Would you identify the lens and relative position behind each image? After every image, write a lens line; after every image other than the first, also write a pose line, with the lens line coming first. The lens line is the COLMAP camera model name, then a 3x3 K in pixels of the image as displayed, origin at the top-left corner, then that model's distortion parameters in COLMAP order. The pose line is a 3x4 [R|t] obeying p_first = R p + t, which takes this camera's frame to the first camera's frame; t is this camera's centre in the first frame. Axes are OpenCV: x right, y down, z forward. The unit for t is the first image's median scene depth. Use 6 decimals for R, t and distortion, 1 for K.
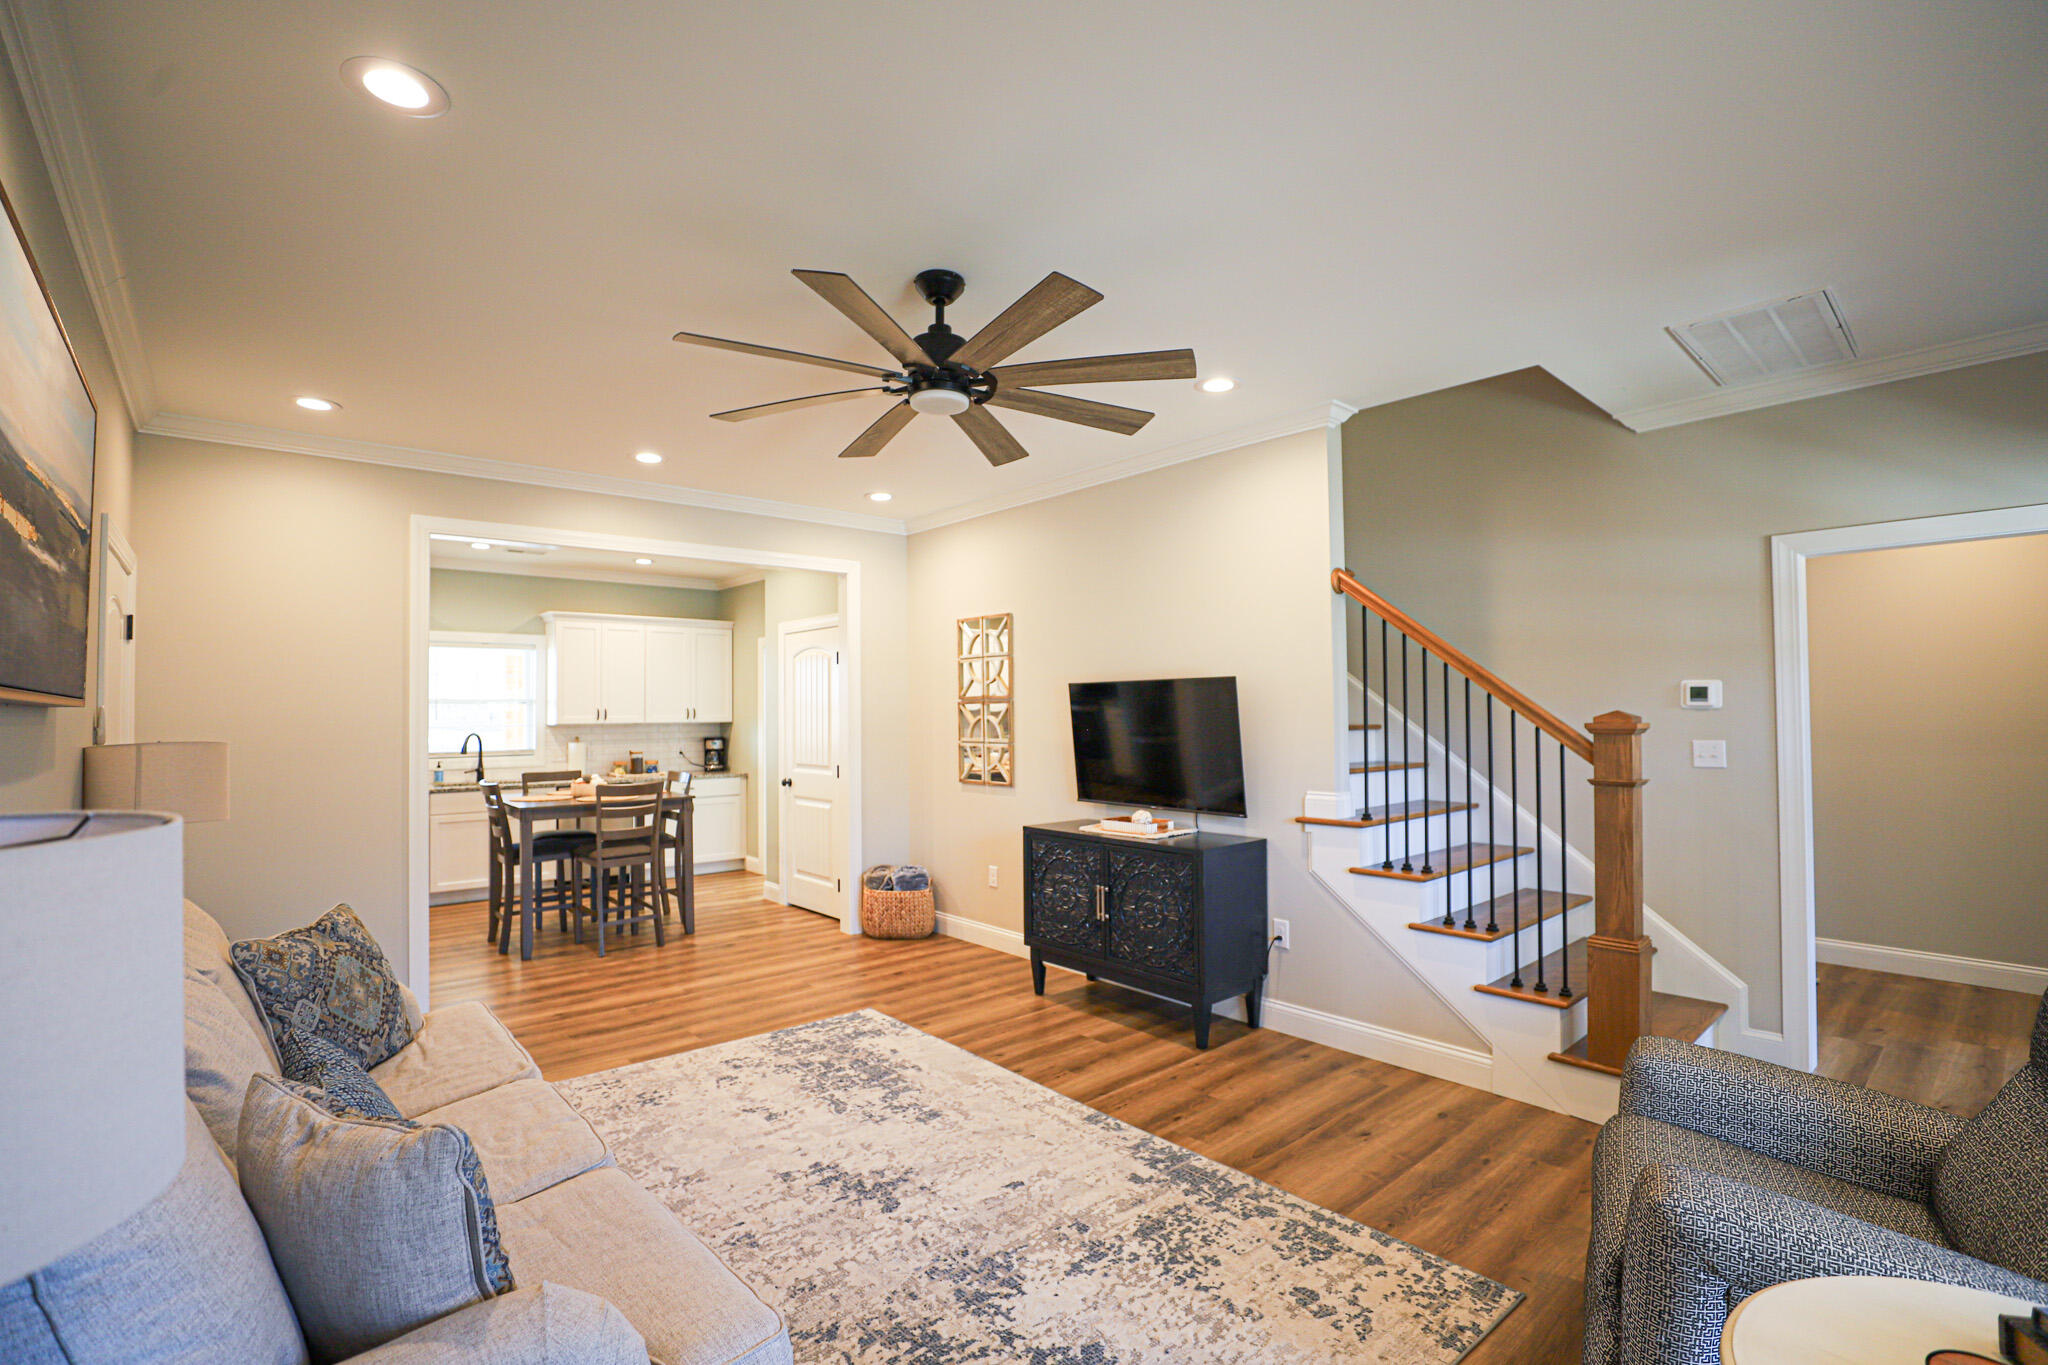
lens RADIAL K [[939.8, 0, 1005.6], [0, 939.8, 692.6], [0, 0, 1]] dist [-0.043842, 0.011591]
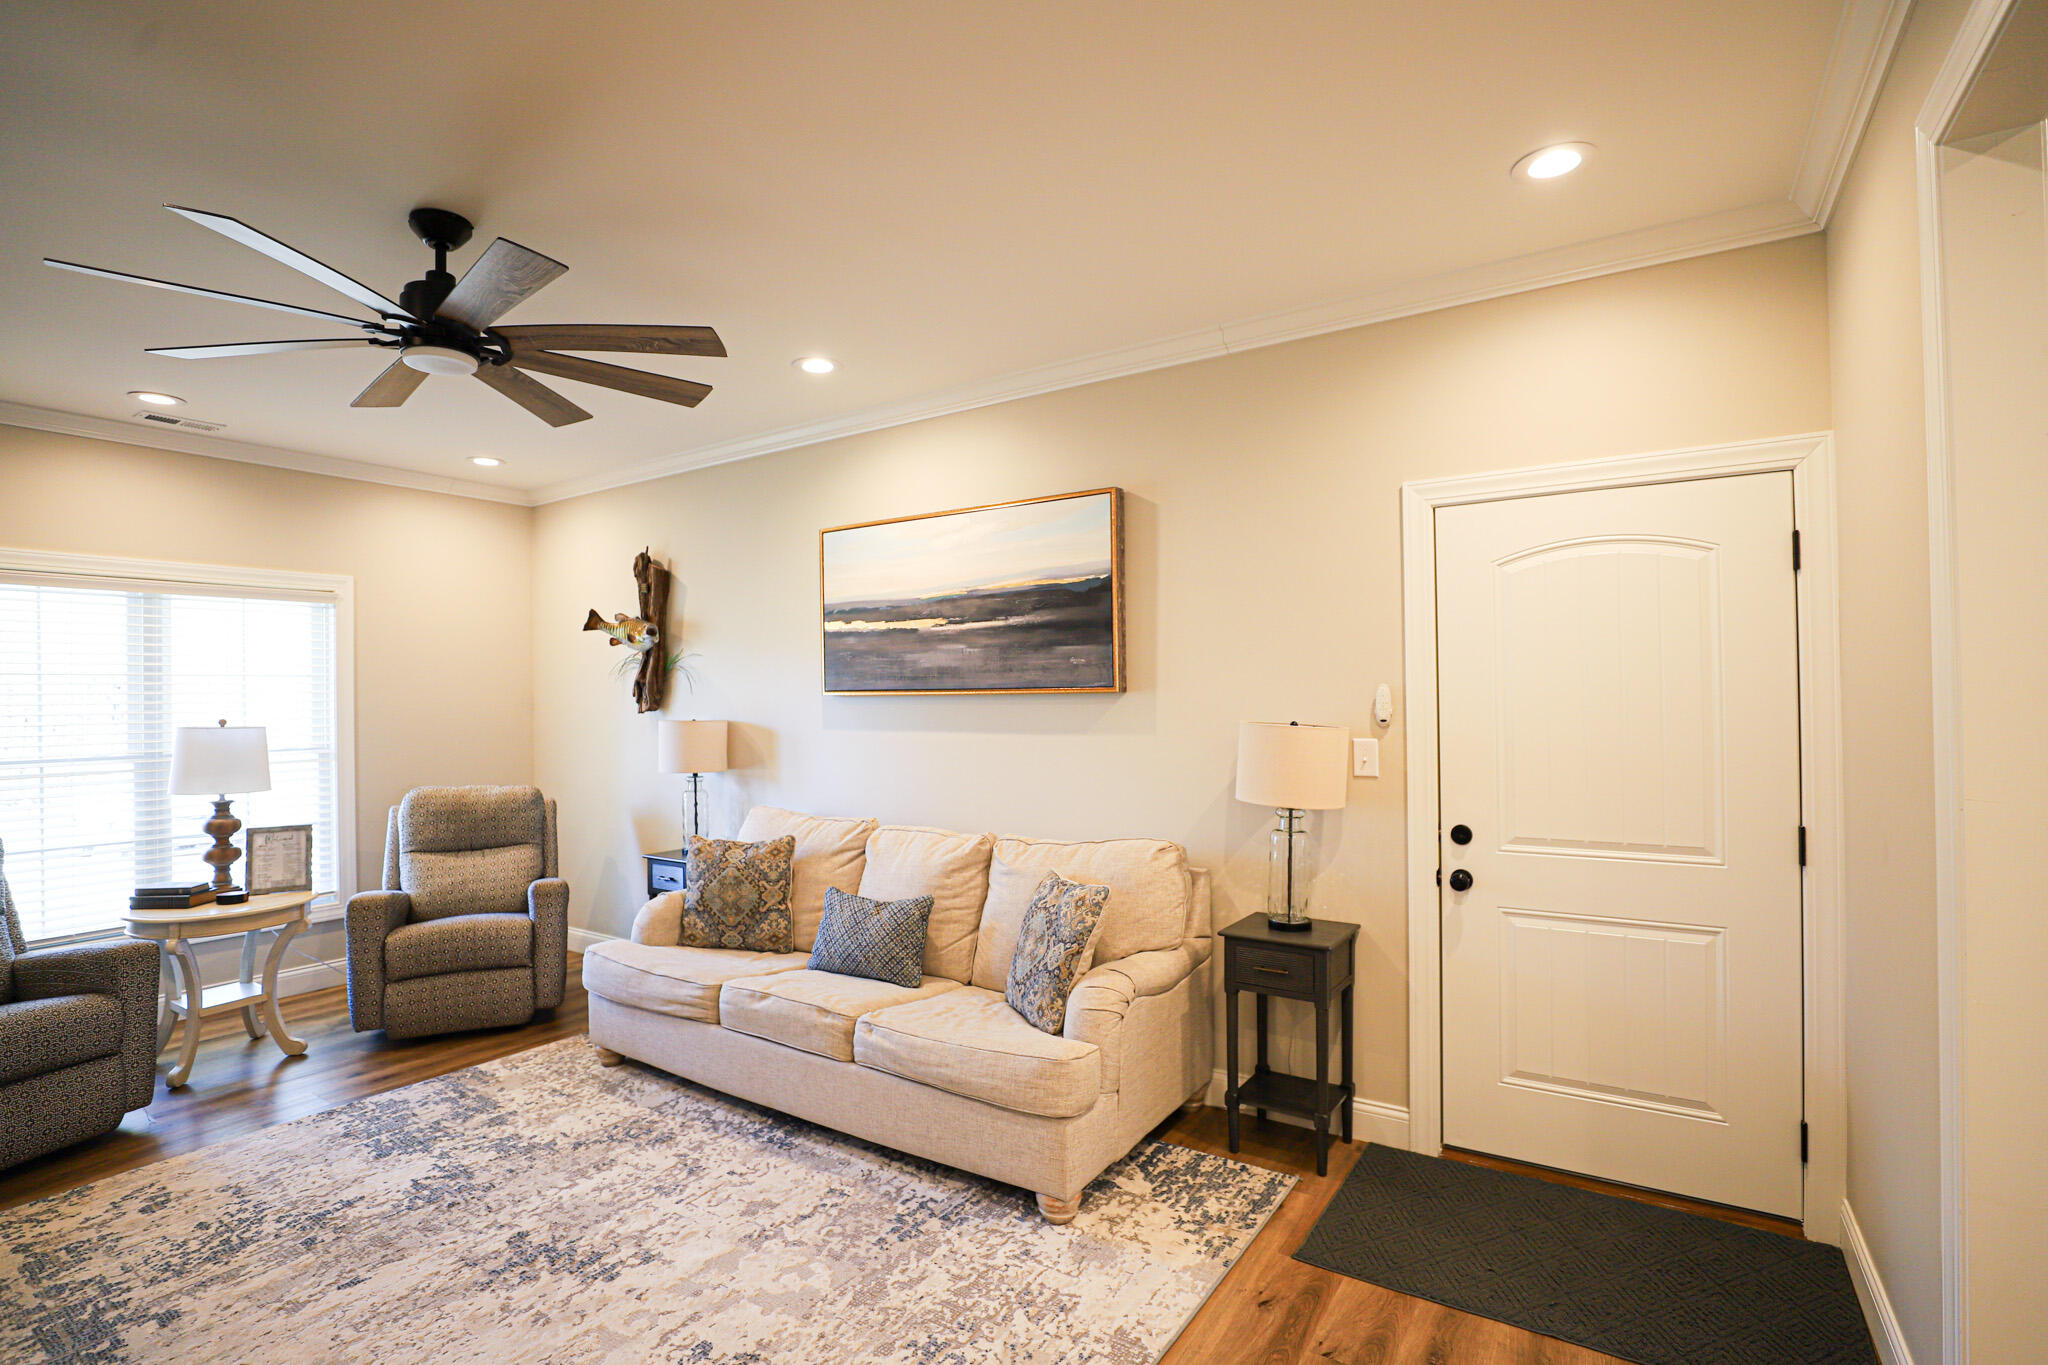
lens RADIAL K [[939.8, 0, 1003.8], [0, 939.8, 695.6], [0, 0, 1]] dist [-0.043842, 0.011591]
pose [[-0.960315, 0.018937, -0.278273, -0.246245], [0.025958, 0.999430, -0.021565, 0.028550], [0.277706, -0.027933, -0.960260, 1.447652]]
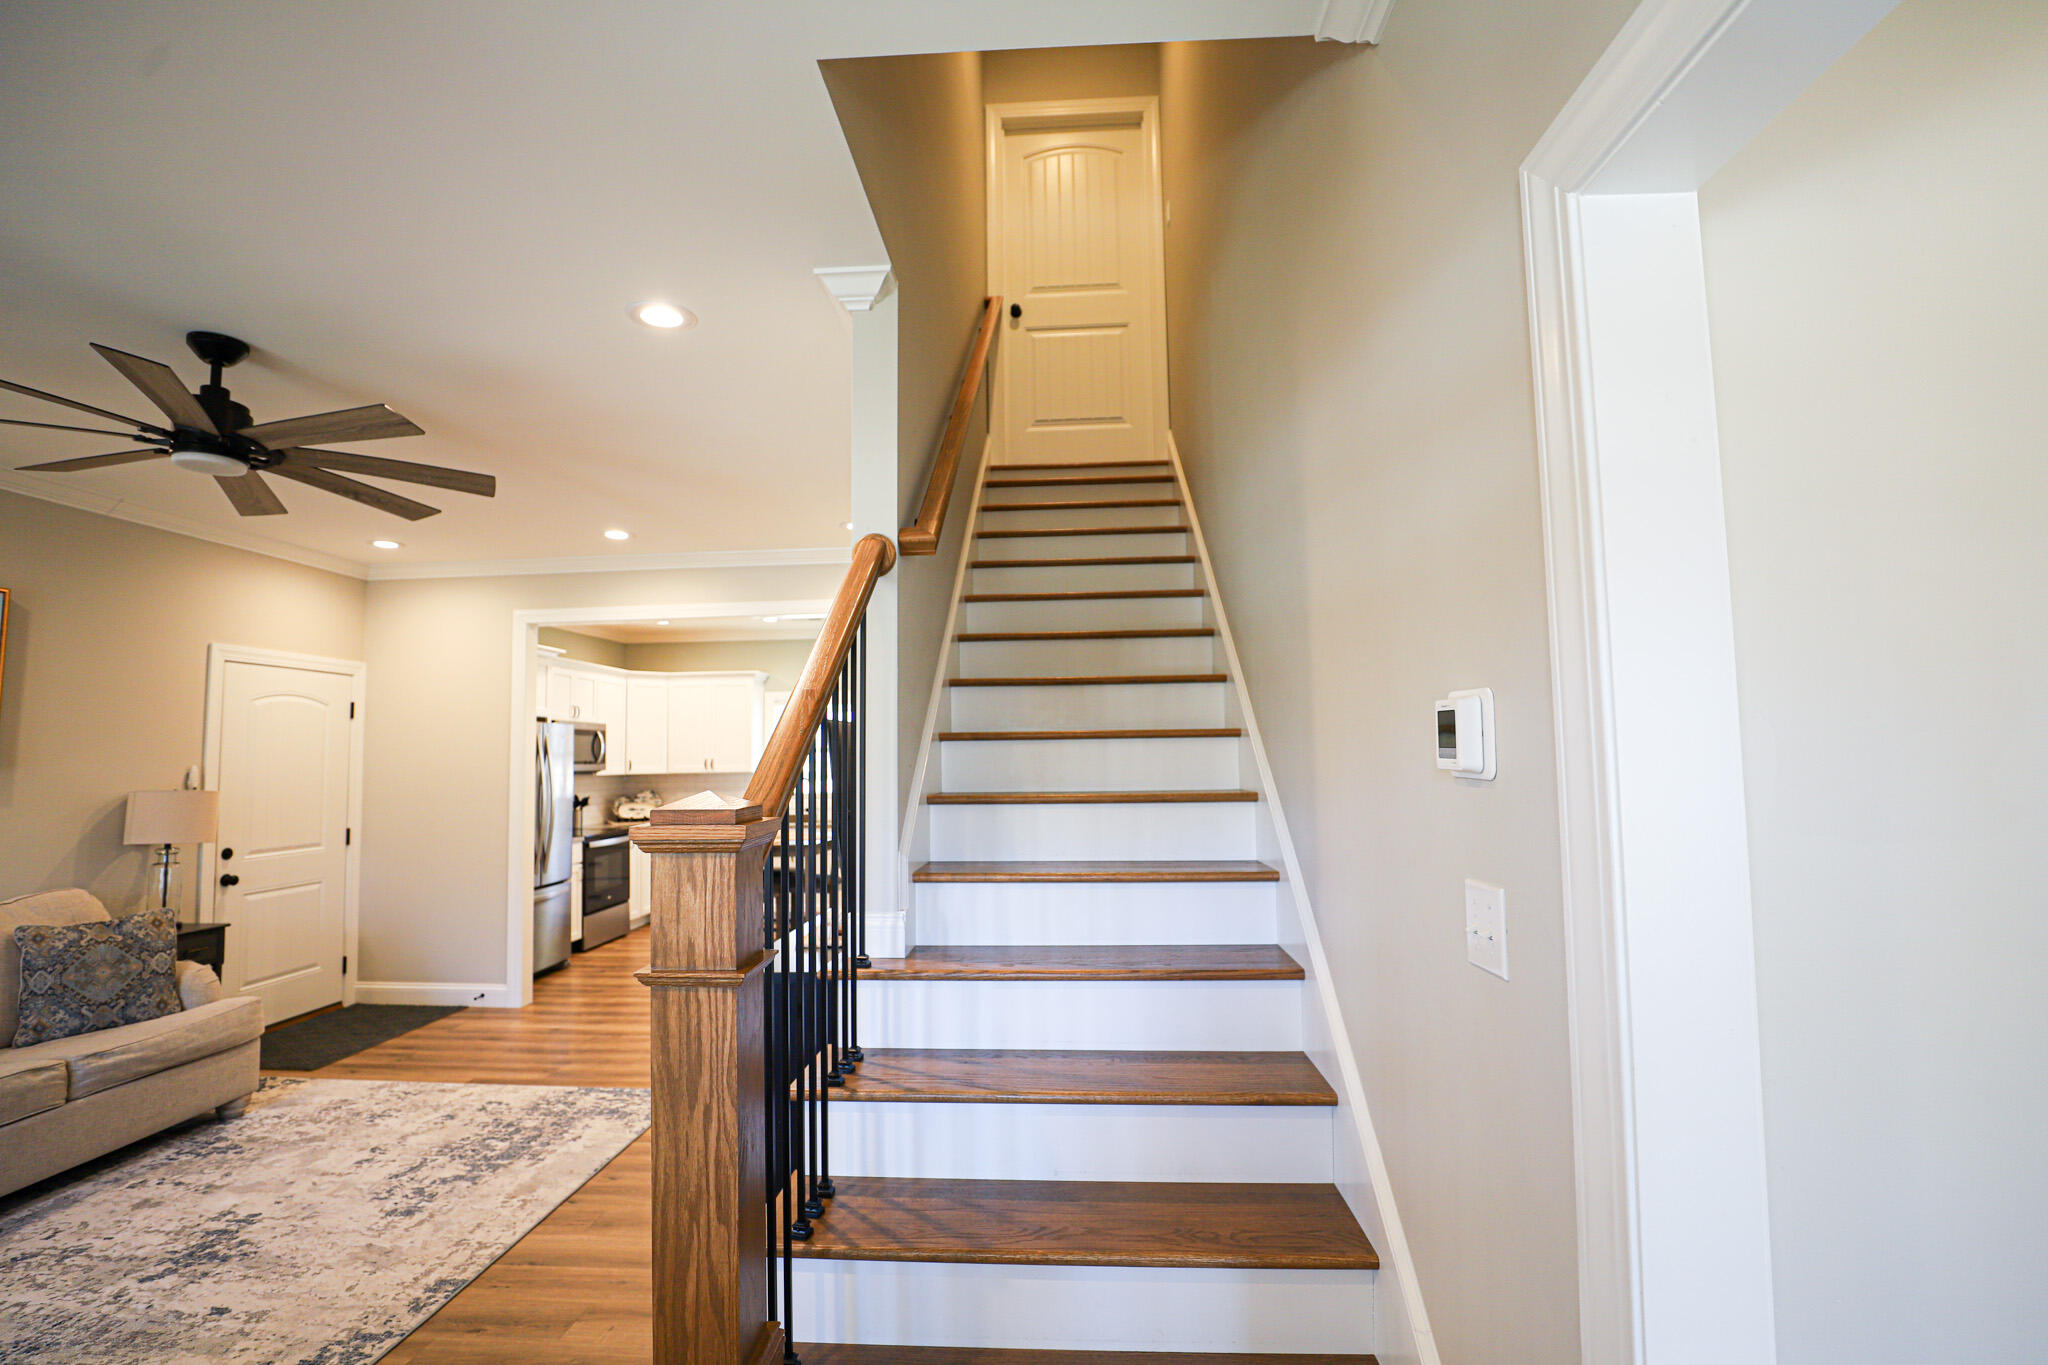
lens RADIAL K [[939.8, 0, 1013.1], [0, 939.8, 689.7], [0, 0, 1]] dist [-0.043842, 0.011591]
pose [[0.714208, -0.053593, -0.697879, 0.880561], [0.025094, 0.998384, -0.050989, -0.000868], [0.699484, 0.018904, 0.714399, 0.667028]]
